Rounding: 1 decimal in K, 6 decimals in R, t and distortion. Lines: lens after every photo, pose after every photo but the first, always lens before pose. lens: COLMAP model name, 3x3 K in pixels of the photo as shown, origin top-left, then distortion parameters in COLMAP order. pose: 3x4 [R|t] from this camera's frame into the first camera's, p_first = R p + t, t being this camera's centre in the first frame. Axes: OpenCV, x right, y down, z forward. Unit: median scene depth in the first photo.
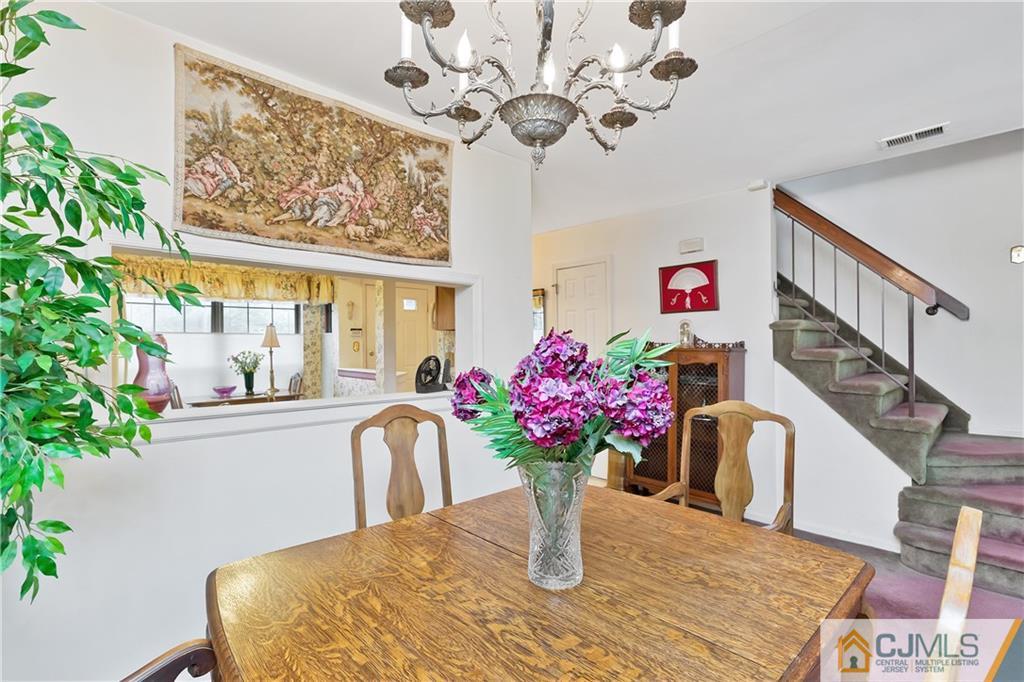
lens RADIAL K [[471.4, 0, 509.4], [0, 471.4, 342.4], [0, 0, 1]] dist [-0.001073, 0.000026]
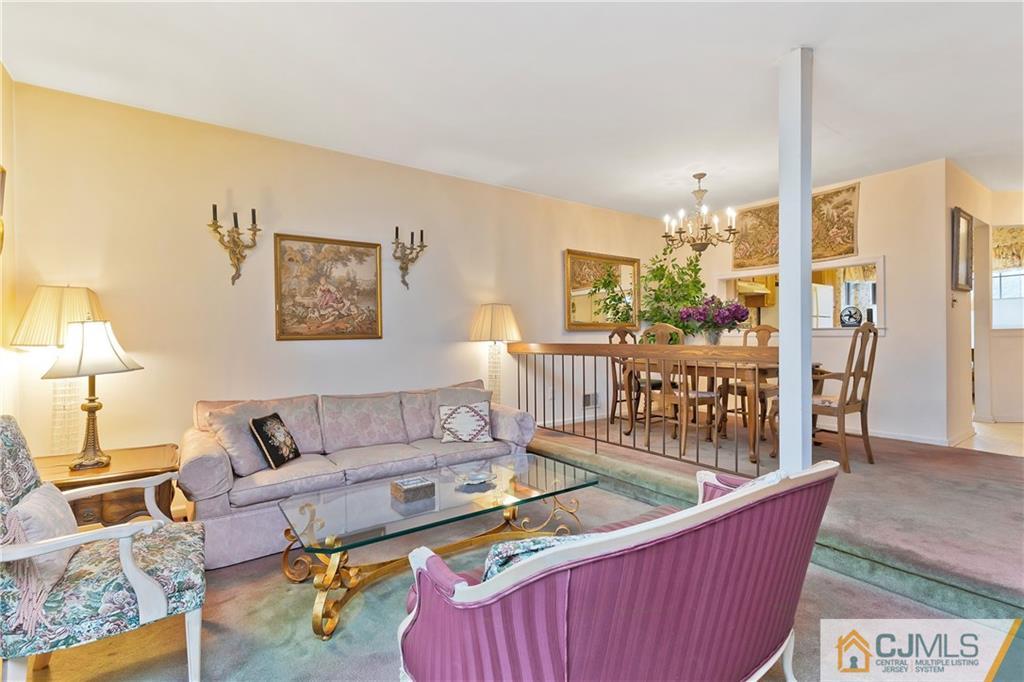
lens RADIAL K [[471.4, 0, 509.4], [0, 471.4, 342.4], [0, 0, 1]] dist [-0.001073, 0.000026]
pose [[-0.130612, 0.018601, -0.991259, 1.878168], [0.015800, 0.999736, 0.016678, 0.118737], [0.991308, -0.013484, -0.130871, -0.057860]]
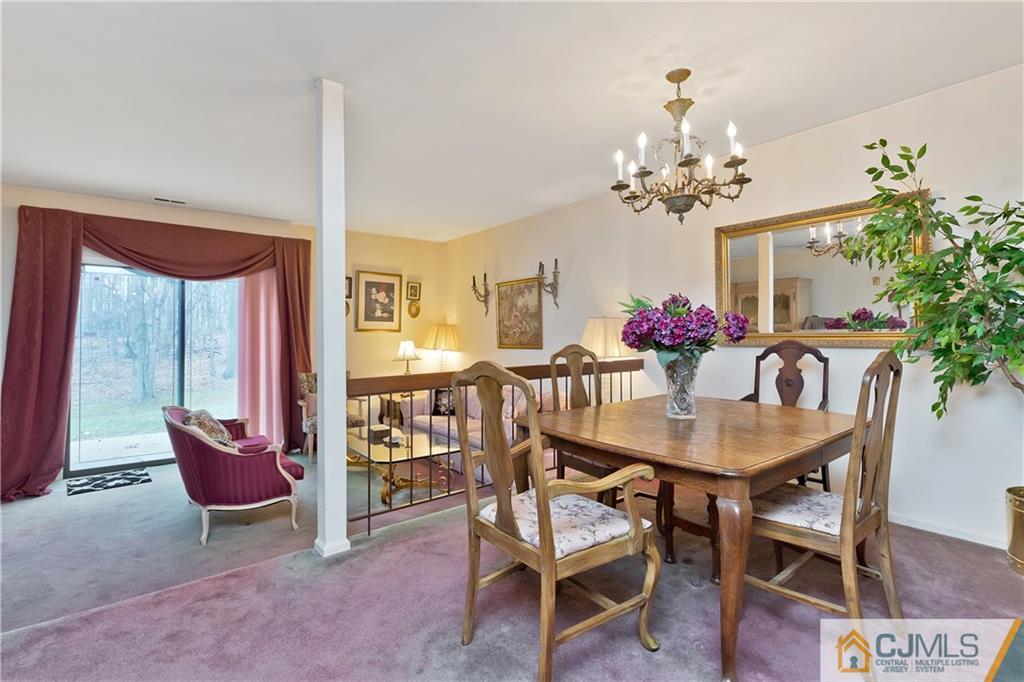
lens RADIAL K [[471.0, 0, 513.3], [0, 471.0, 323.5], [0, 0, 1]] dist [-0.018272, 0.000015]
pose [[-0.997224, 0.019508, 0.071857, 0.310601], [0.017634, 0.999490, -0.026630, 0.065406], [-0.072340, -0.025288, -0.997059, 1.398970]]
